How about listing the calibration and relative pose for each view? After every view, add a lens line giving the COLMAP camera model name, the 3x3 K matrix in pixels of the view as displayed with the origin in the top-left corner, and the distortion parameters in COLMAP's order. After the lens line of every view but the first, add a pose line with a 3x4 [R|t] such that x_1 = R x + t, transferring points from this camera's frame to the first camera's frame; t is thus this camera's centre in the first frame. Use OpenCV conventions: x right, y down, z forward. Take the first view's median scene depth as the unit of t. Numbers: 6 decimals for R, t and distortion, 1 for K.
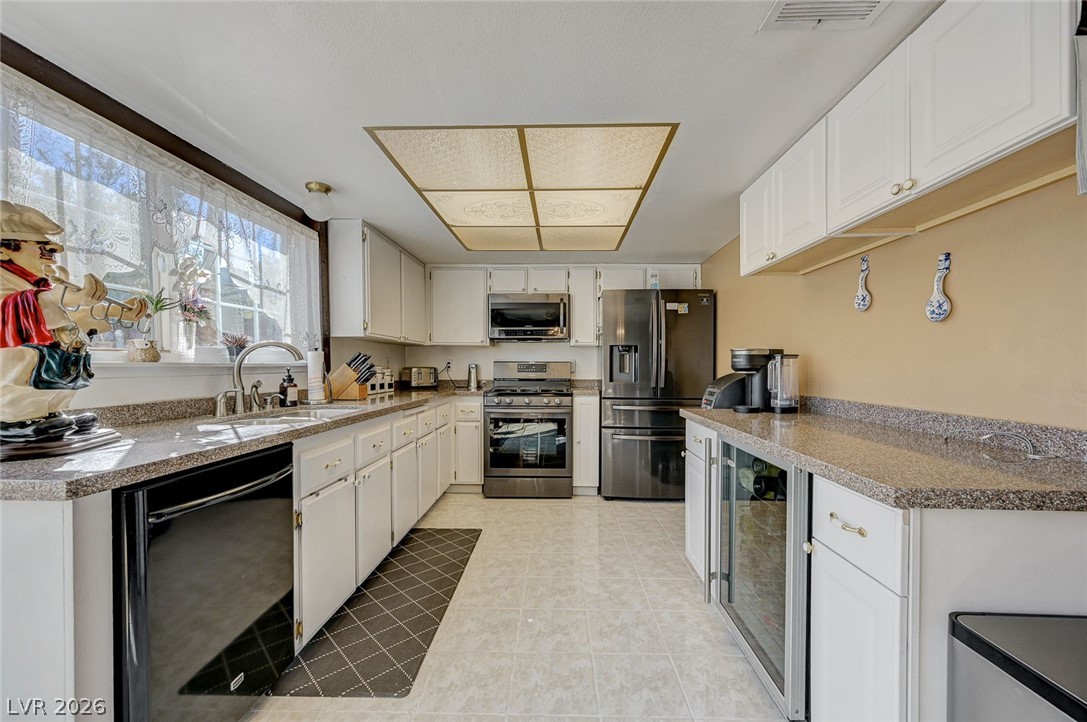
lens RADIAL K [[430.4, 0, 548.6], [0, 430.4, 373.2], [0, 0, 1]] dist [0.001378, 0.000048]
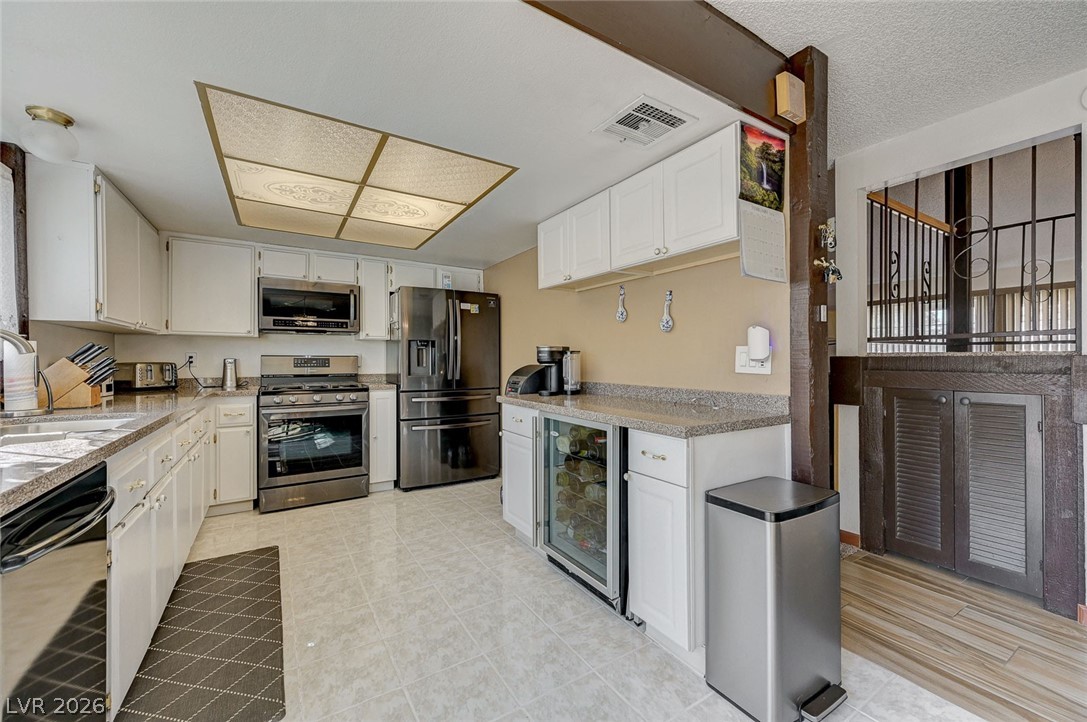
lens RADIAL K [[430.5, 0, 547.9], [0, 430.5, 359.1], [0, 0, 1]] dist [0.000046, -0.000063]
pose [[0.830044, -0.002690, 0.557691, -0.182645], [0.013095, 0.999807, -0.014669, 0.000414], [-0.557543, 0.019479, 0.829919, -0.048203]]
